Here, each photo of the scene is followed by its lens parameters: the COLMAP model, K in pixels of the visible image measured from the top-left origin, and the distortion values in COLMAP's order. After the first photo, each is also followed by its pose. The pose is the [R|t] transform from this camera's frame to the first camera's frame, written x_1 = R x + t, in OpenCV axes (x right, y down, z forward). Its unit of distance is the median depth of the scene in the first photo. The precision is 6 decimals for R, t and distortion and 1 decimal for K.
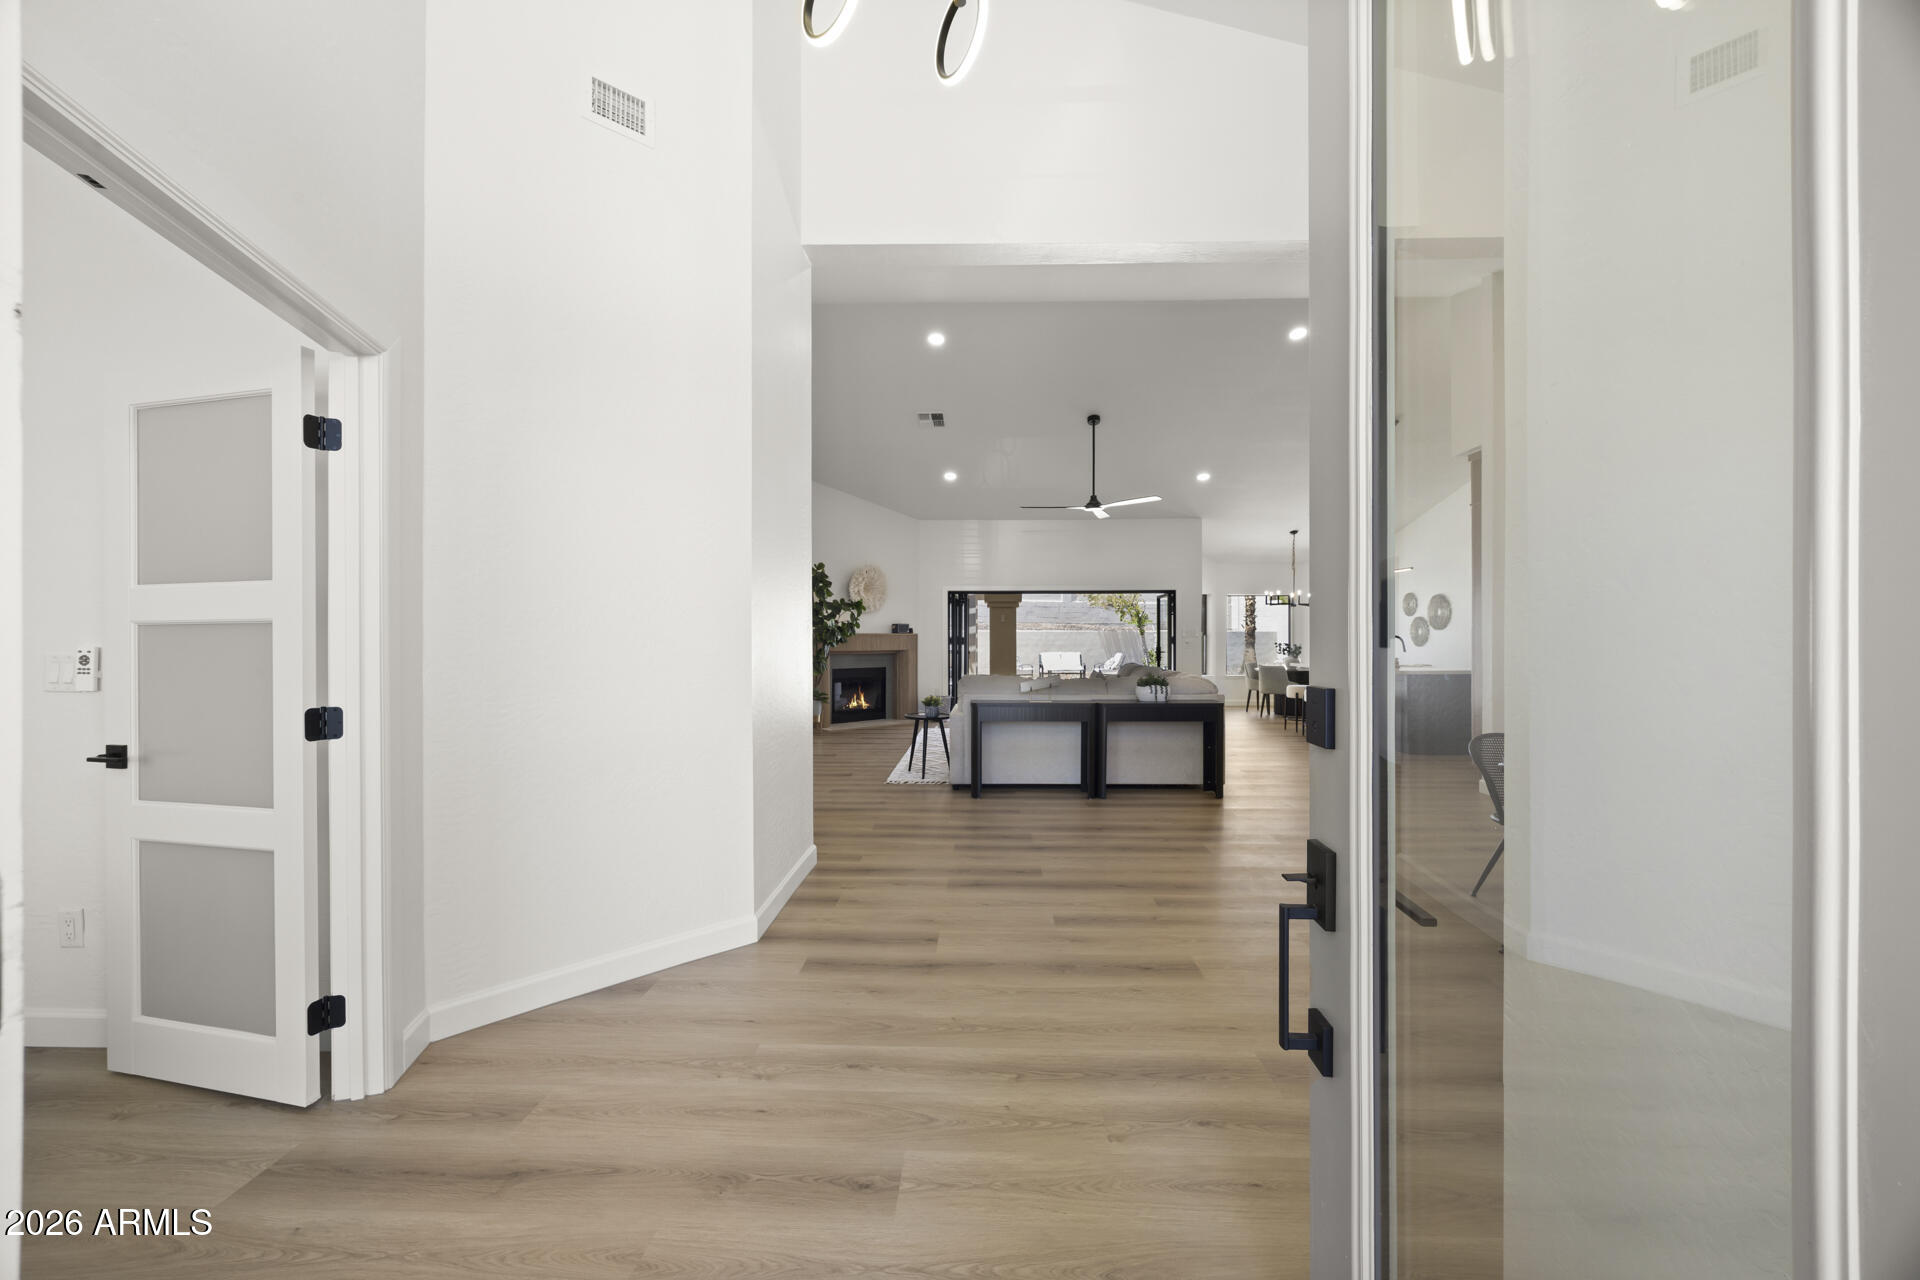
lens RADIAL K [[736.5, 0, 961.2], [0, 736.5, 640.9], [0, 0, 1]] dist [-0.001729, -0.000253]
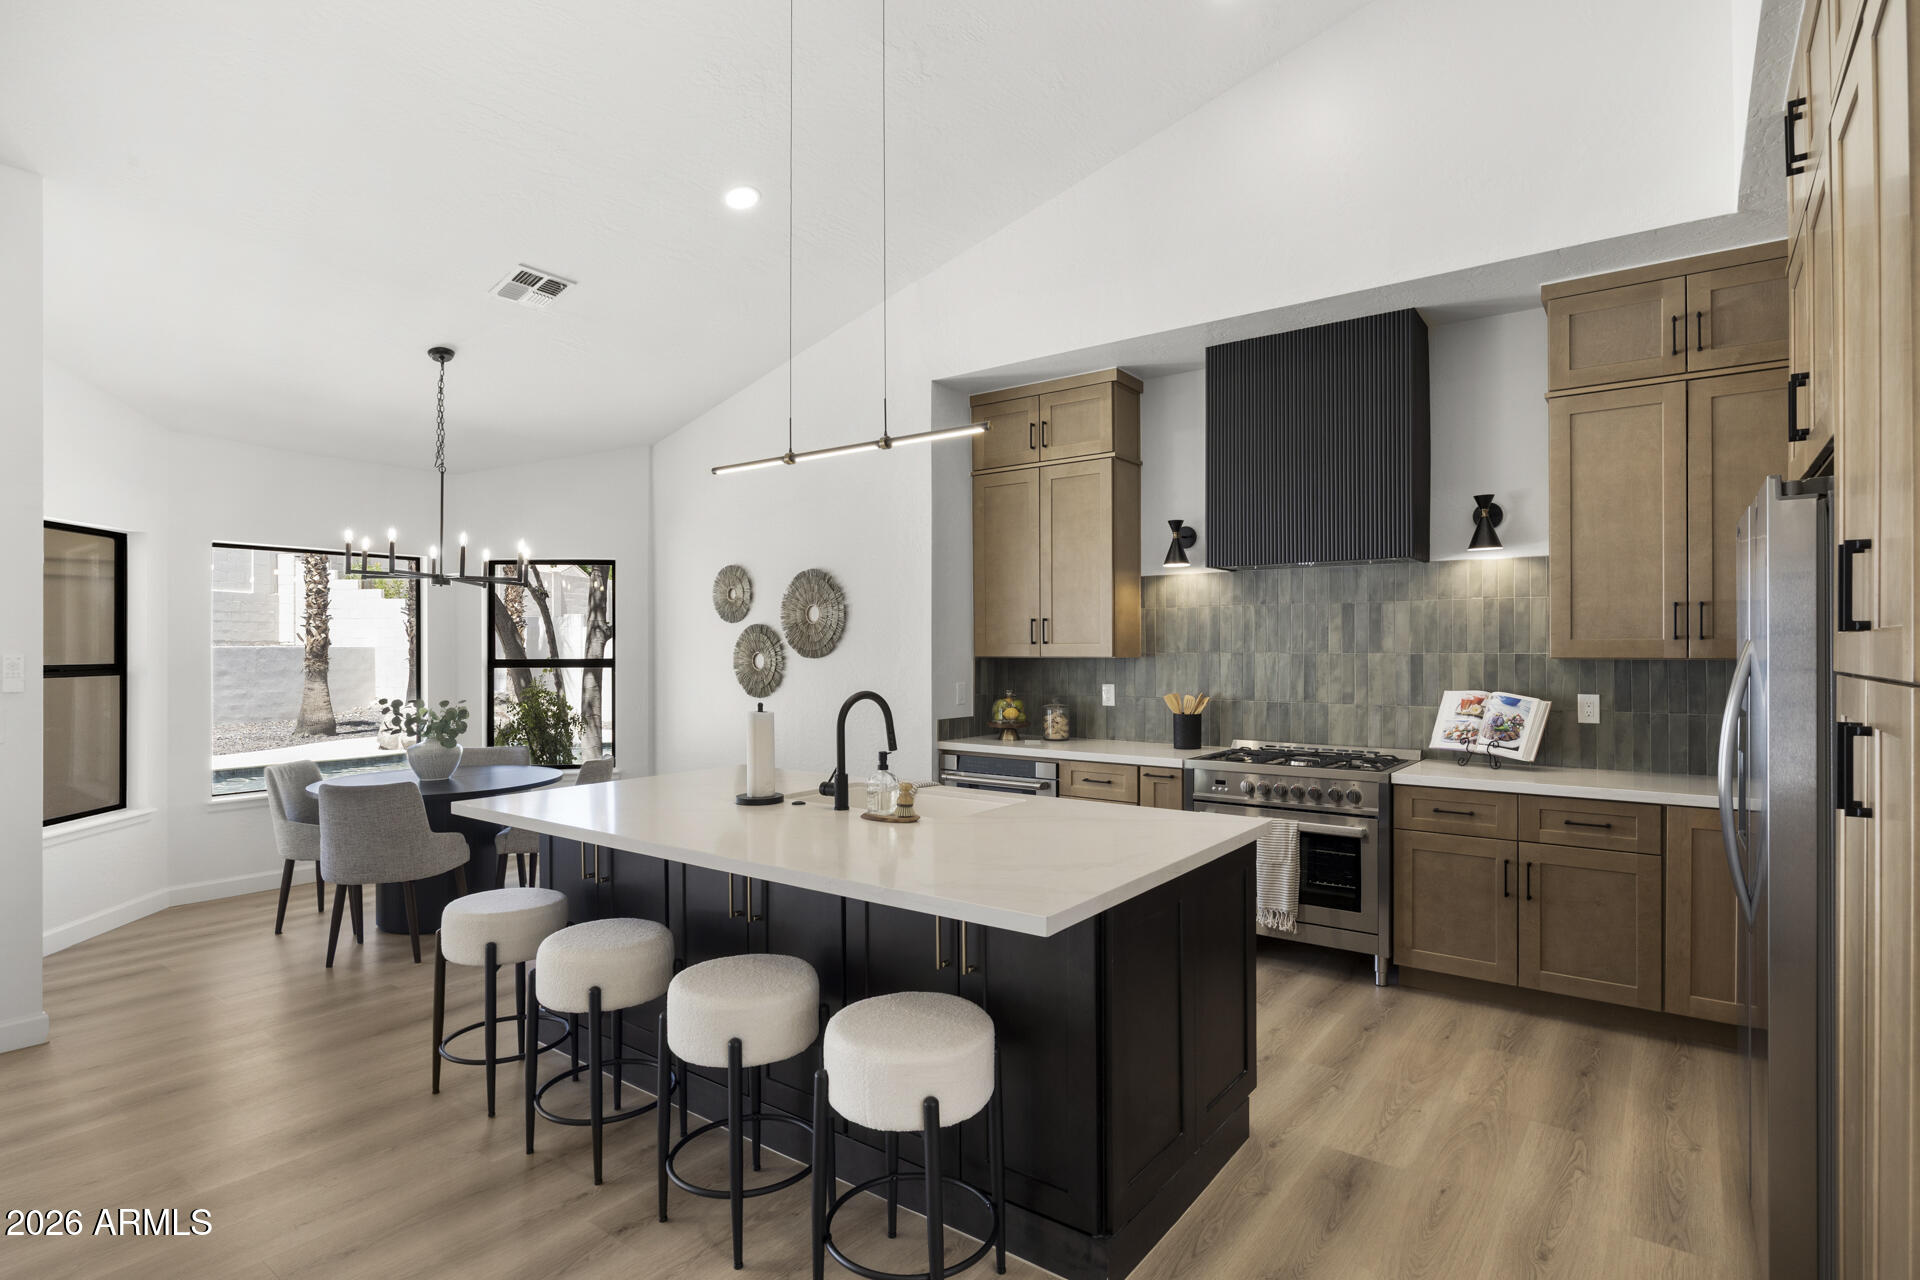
lens RADIAL K [[970.1, 0, 968.5], [0, 970.1, 651.9], [0, 0, 1]] dist [-0.005123, 0.000420]
pose [[0.574980, -0.001603, 0.818166, 0.248219], [0.004620, 0.999988, -0.001288, -0.016080], [-0.818154, 0.004520, 0.574981, 0.593158]]
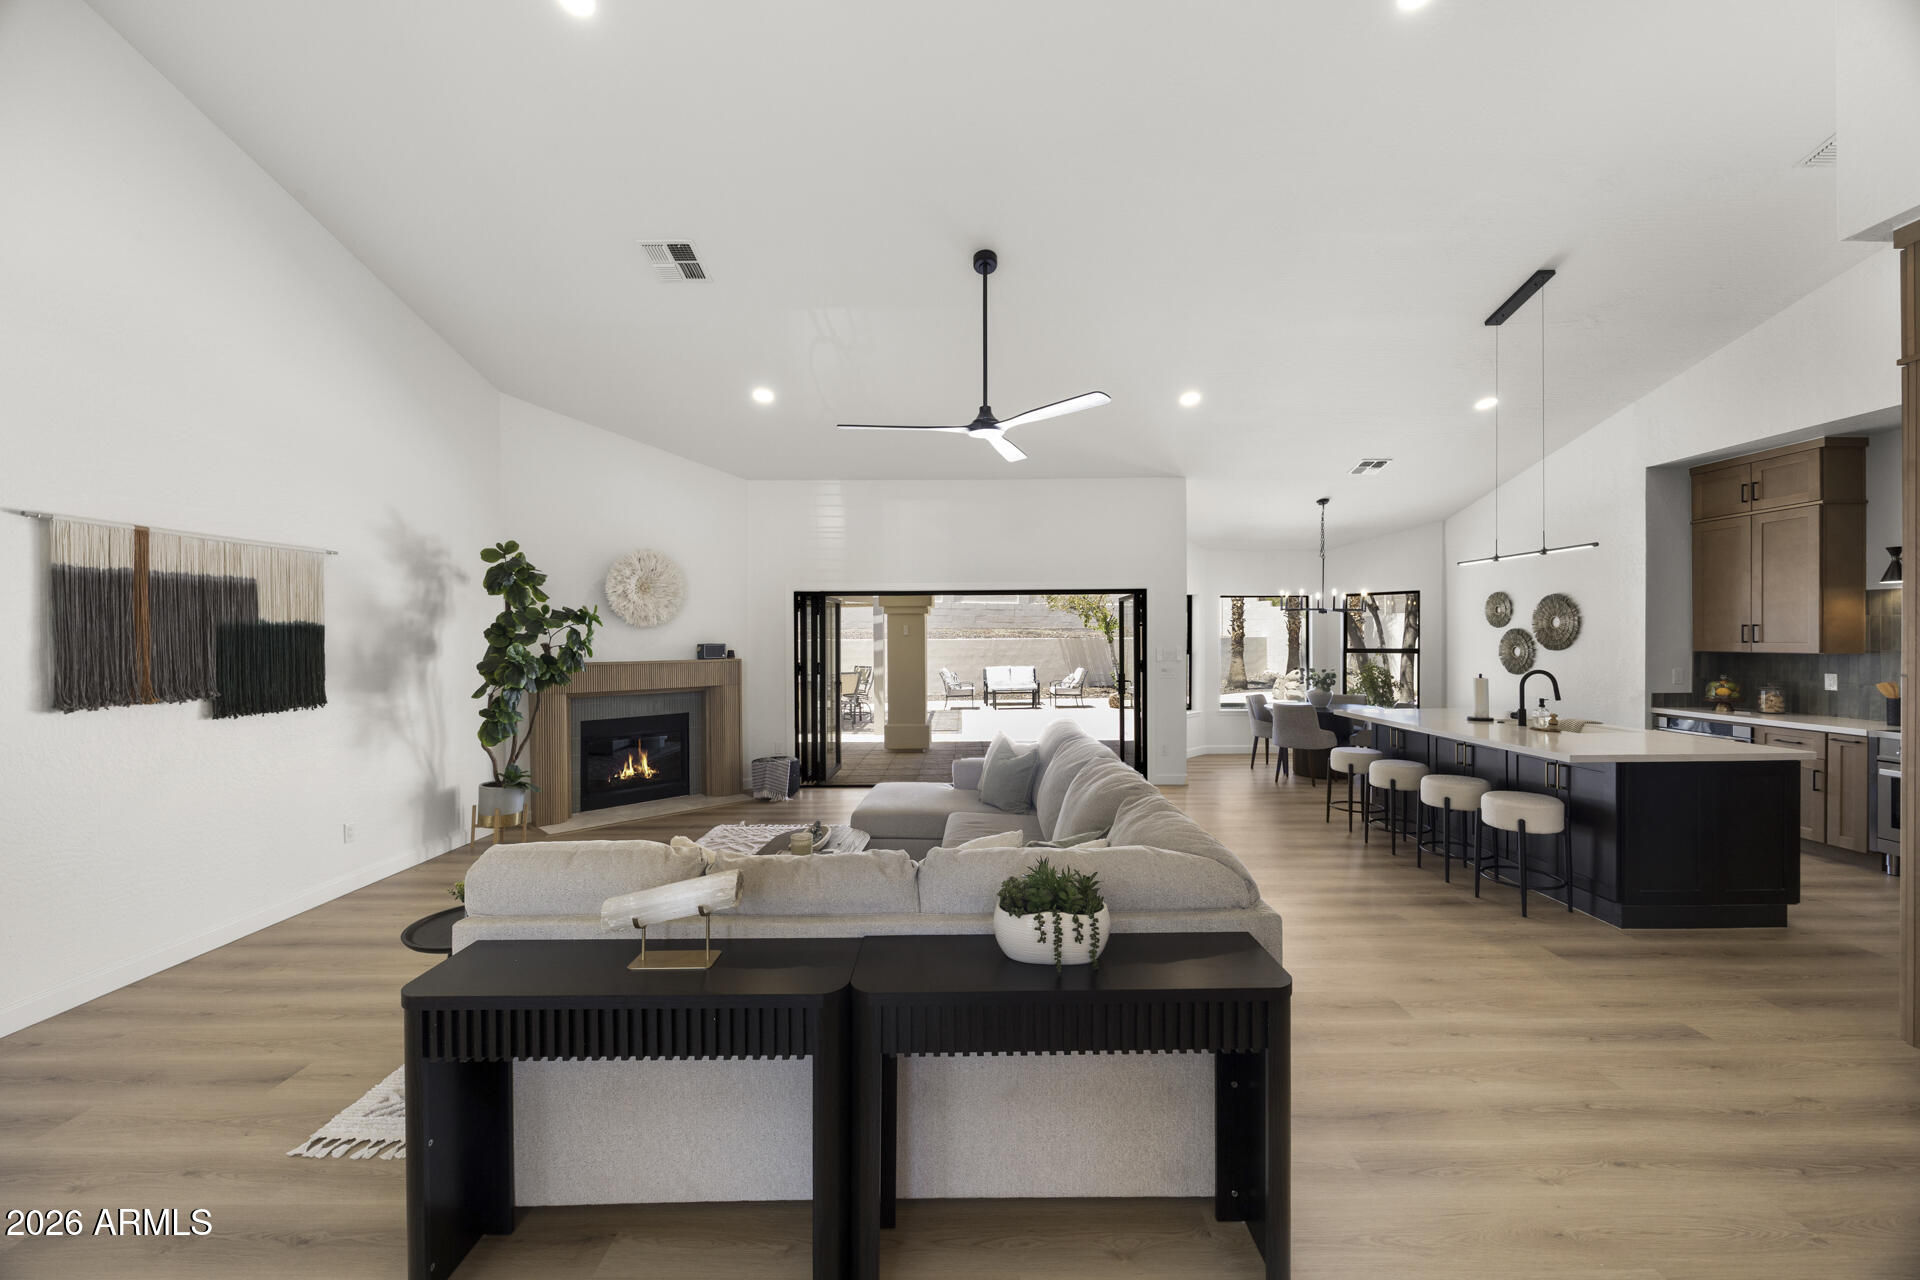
lens RADIAL K [[736.5, 0, 958.4], [0, 736.5, 645.2], [0, 0, 1]] dist [-0.001729, -0.000253]
pose [[0.999667, -0.004277, 0.025442, 0.110169], [0.004141, 0.999977, 0.005380, -0.023565], [-0.025464, -0.005273, 0.999662, 0.358399]]
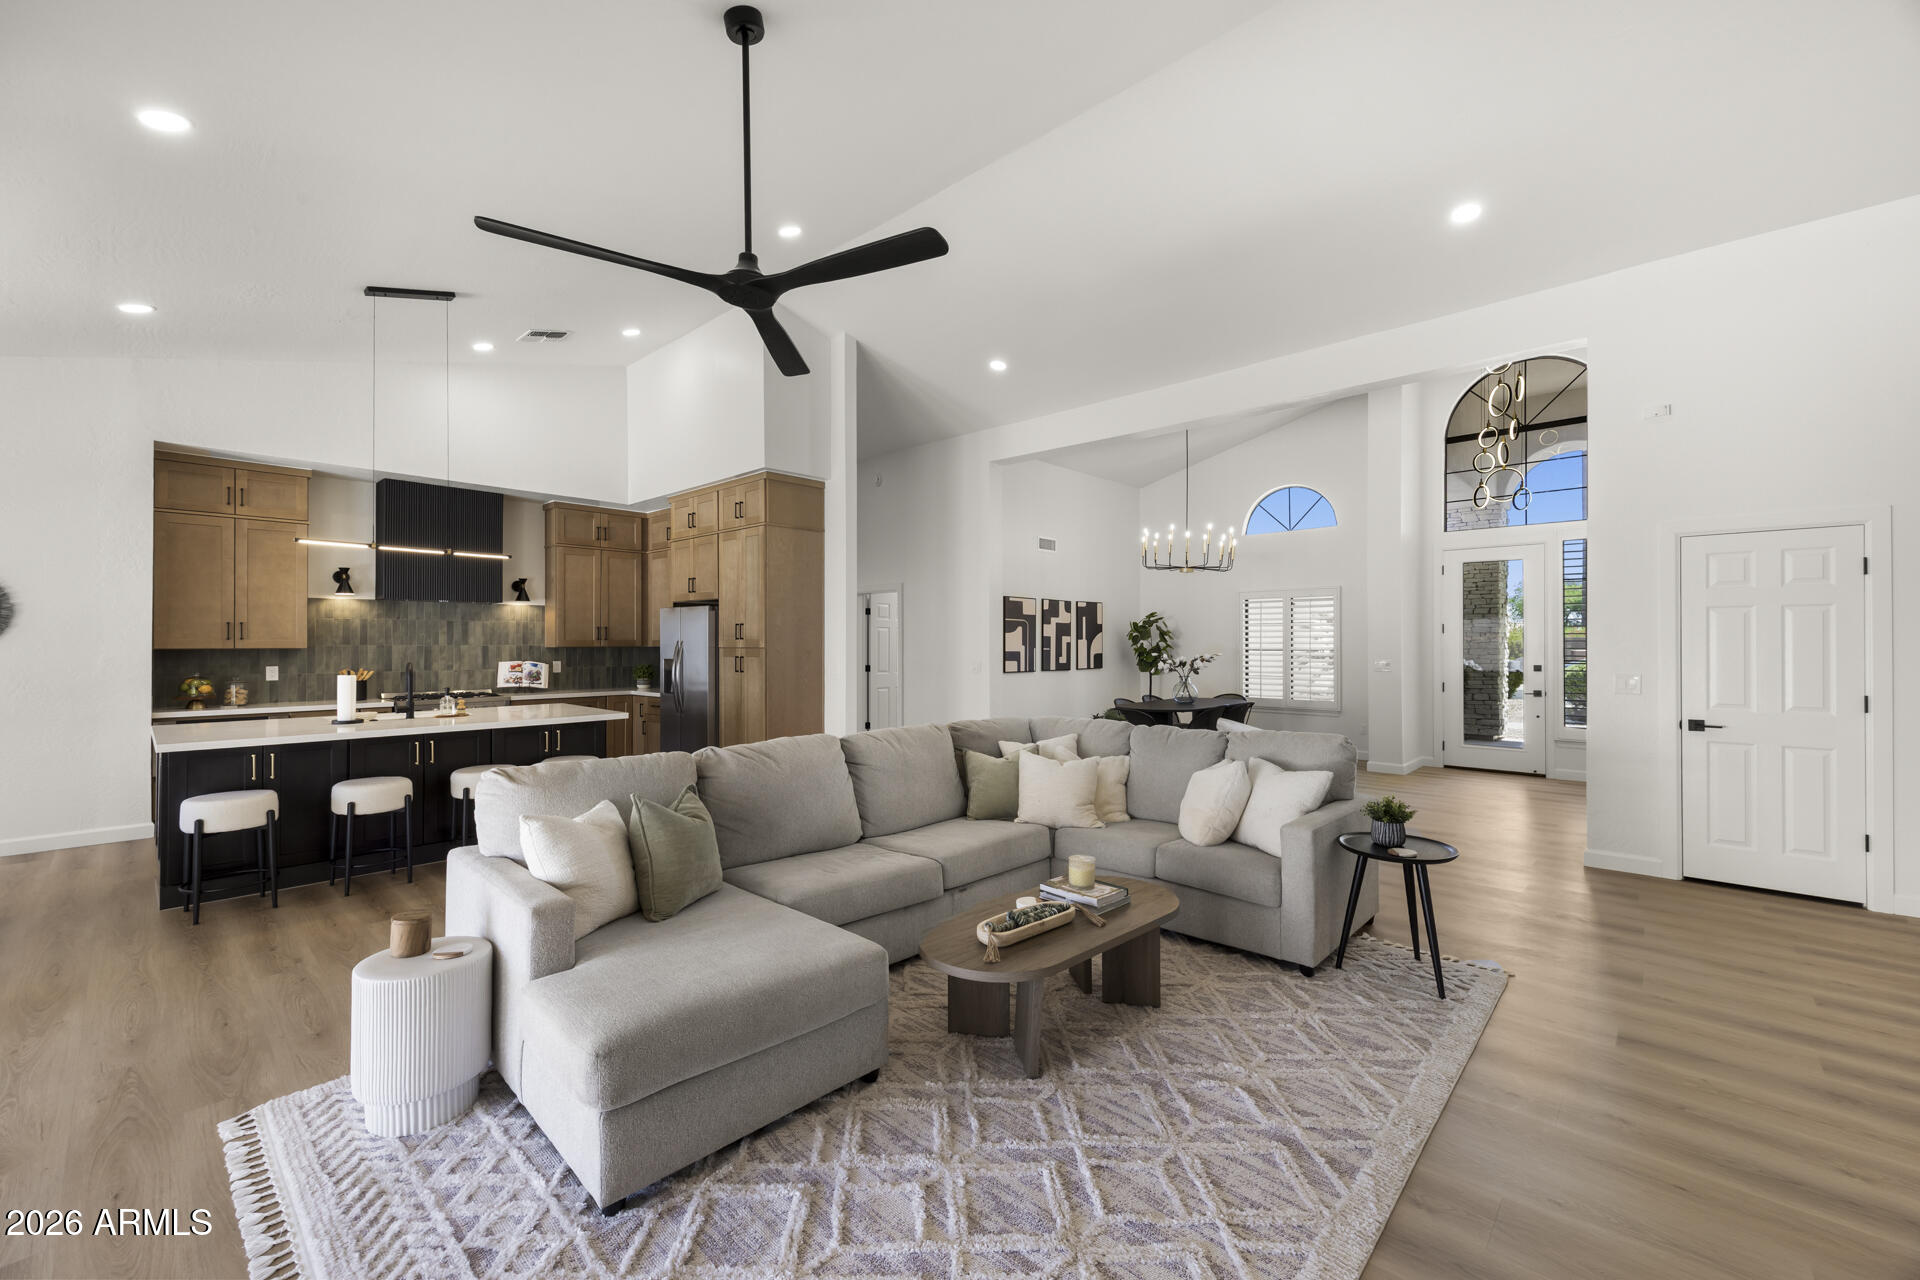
lens RADIAL K [[736.5, 0, 970.8], [0, 736.5, 640.5], [0, 0, 1]] dist [-0.001729, -0.000253]
pose [[-0.770804, 0.003019, 0.637065, -0.073991], [0.004351, 0.999990, 0.000525, -0.017856], [-0.637057, 0.003176, -0.770810, 0.900236]]
